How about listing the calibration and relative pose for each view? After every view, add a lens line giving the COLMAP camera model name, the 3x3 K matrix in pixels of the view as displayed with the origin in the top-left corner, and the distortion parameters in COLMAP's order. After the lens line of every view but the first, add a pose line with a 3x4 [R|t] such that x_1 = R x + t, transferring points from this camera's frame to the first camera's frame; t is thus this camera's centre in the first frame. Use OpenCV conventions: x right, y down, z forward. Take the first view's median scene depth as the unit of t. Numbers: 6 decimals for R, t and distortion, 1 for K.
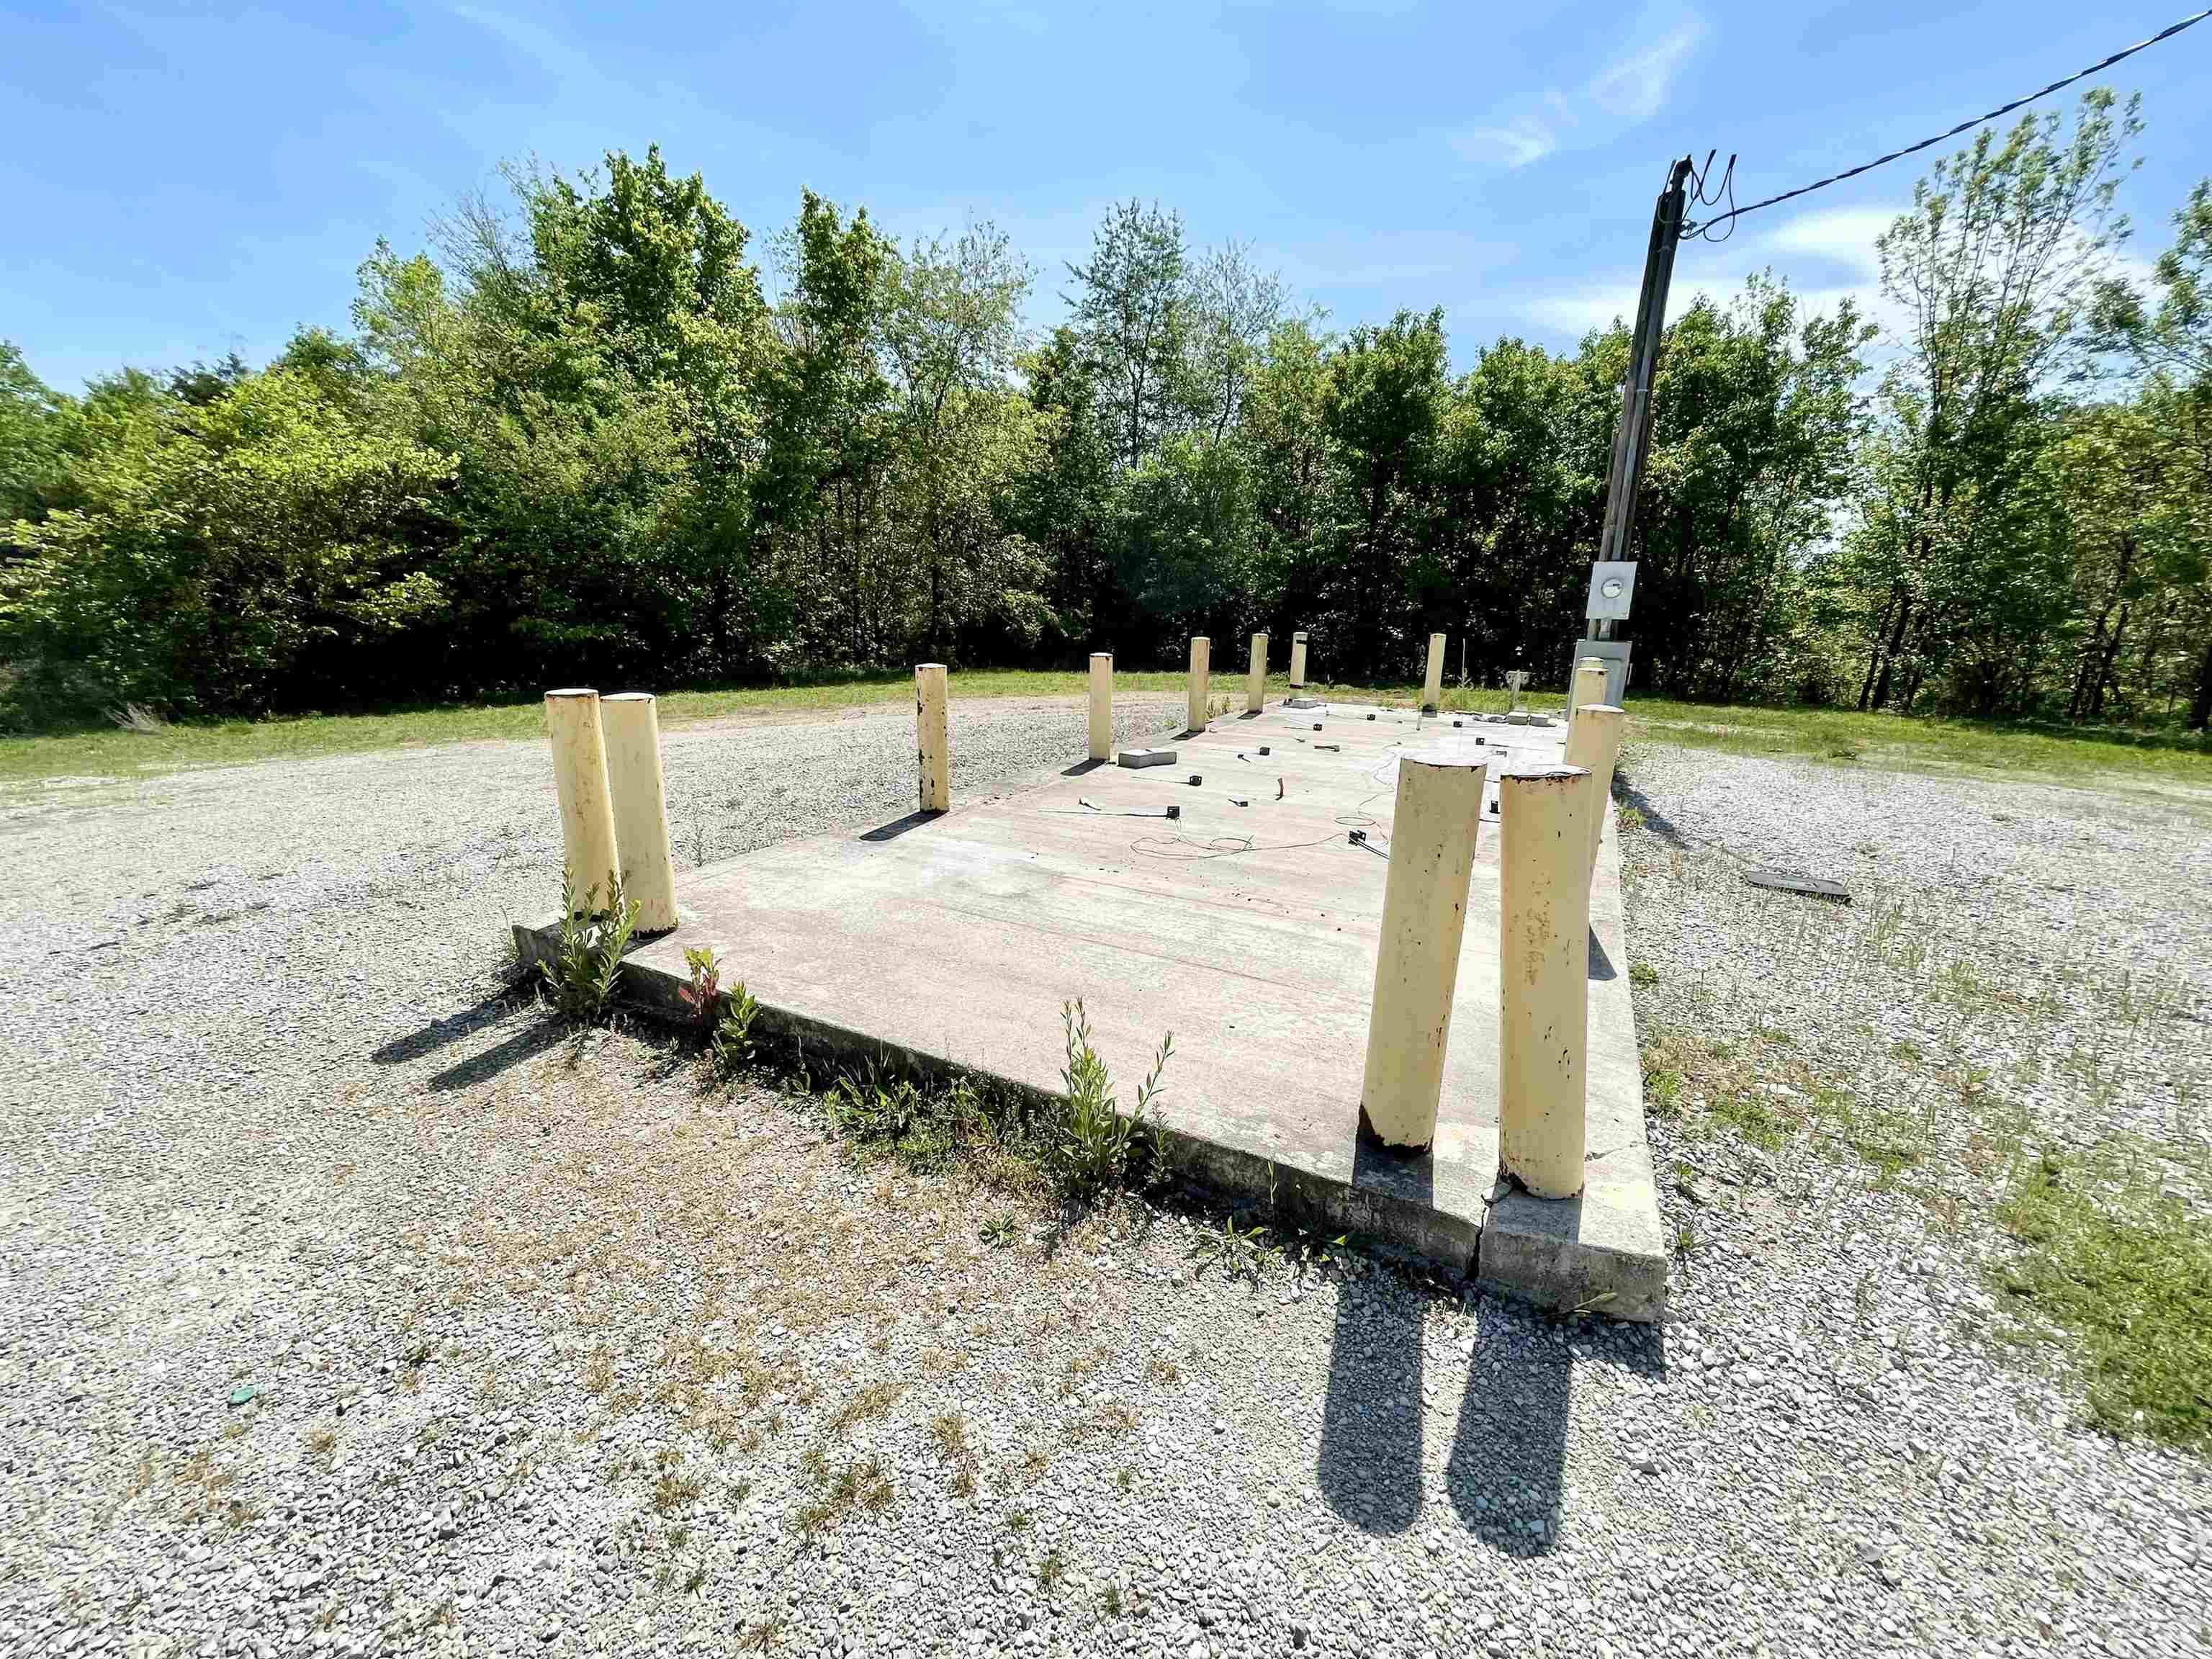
lens RADIAL K [[894.7, 0, 1099.9], [0, 894.7, 842.6], [0, 0, 1]] dist [0.000790, 0.001136]
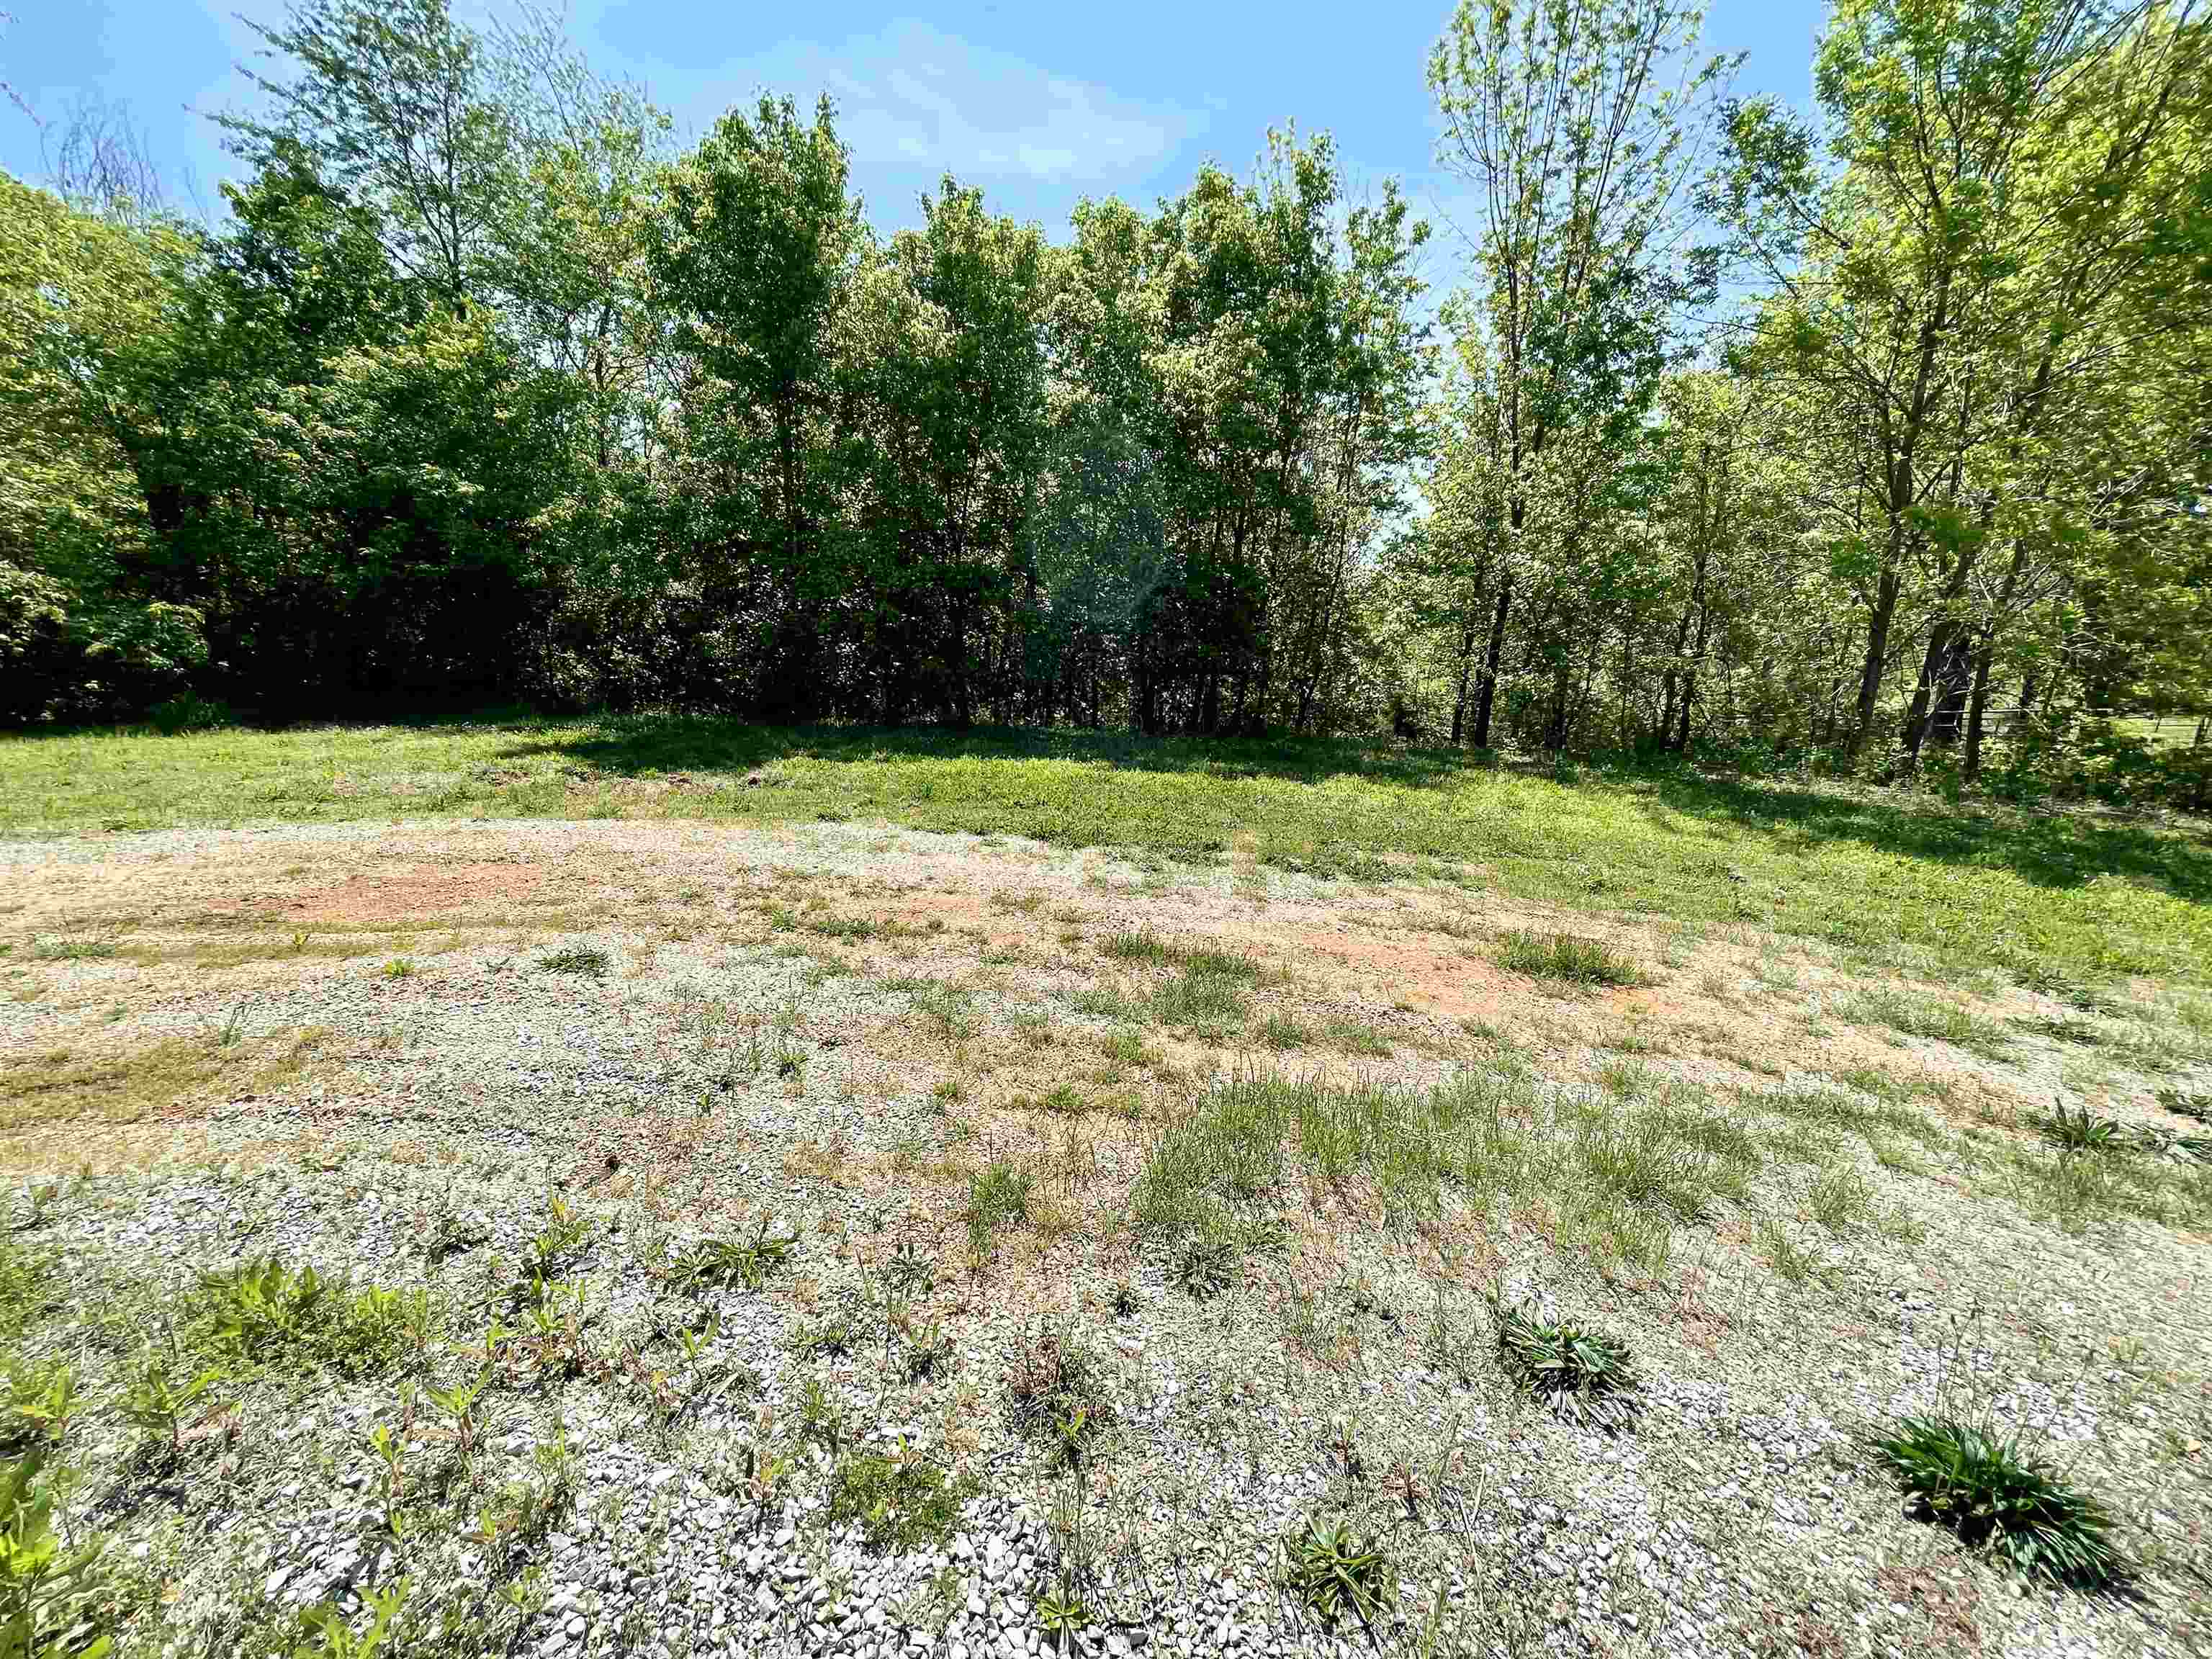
lens RADIAL K [[885.5, 0, 1098.7], [0, 885.5, 843.1], [0, 0, 1]] dist [0.000749, -0.003094]
pose [[0.927964, -0.083938, 0.363094, 0.306146], [0.093277, 0.995606, -0.008229, -0.092150], [-0.360808, 0.041504, 0.931716, 0.438399]]
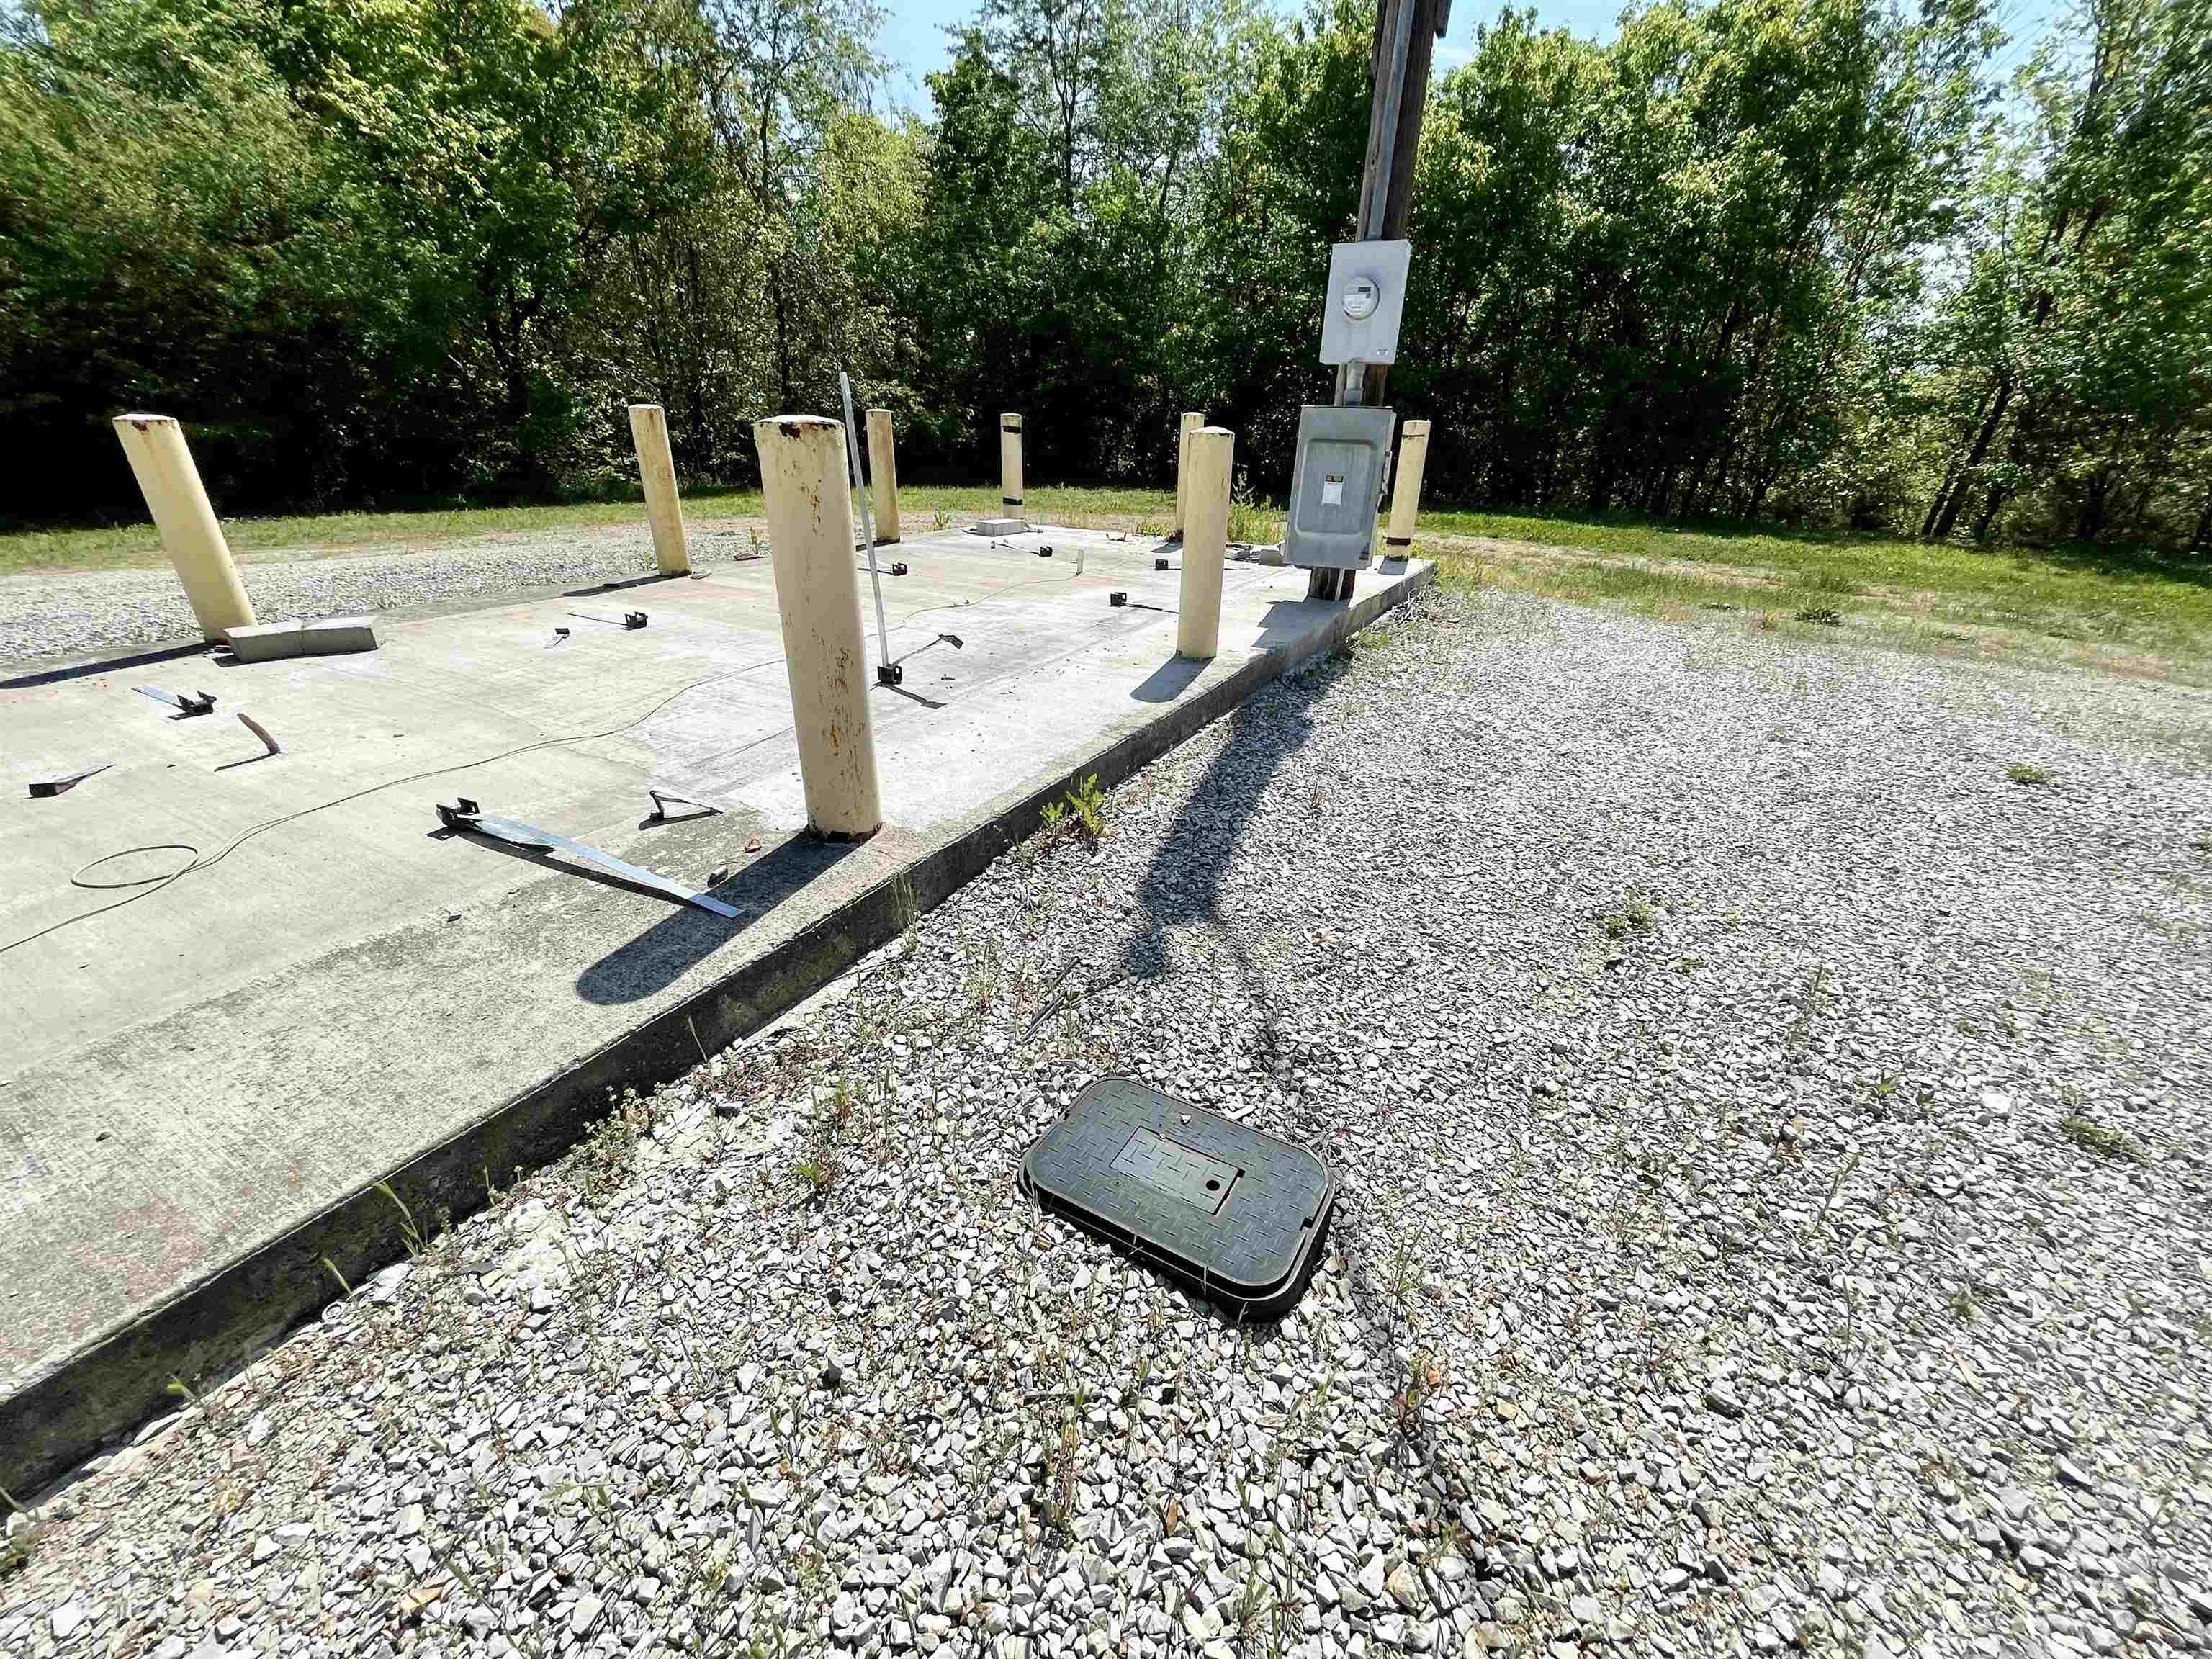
lens RADIAL K [[885.5, 0, 1098.7], [0, 885.5, 843.1], [0, 0, 1]] dist [0.000749, -0.003094]
pose [[0.999091, 0.013464, -0.040435, 0.166758], [-0.005716, 0.982546, 0.185934, -0.025475], [0.042233, -0.185534, 0.981730, 0.161927]]
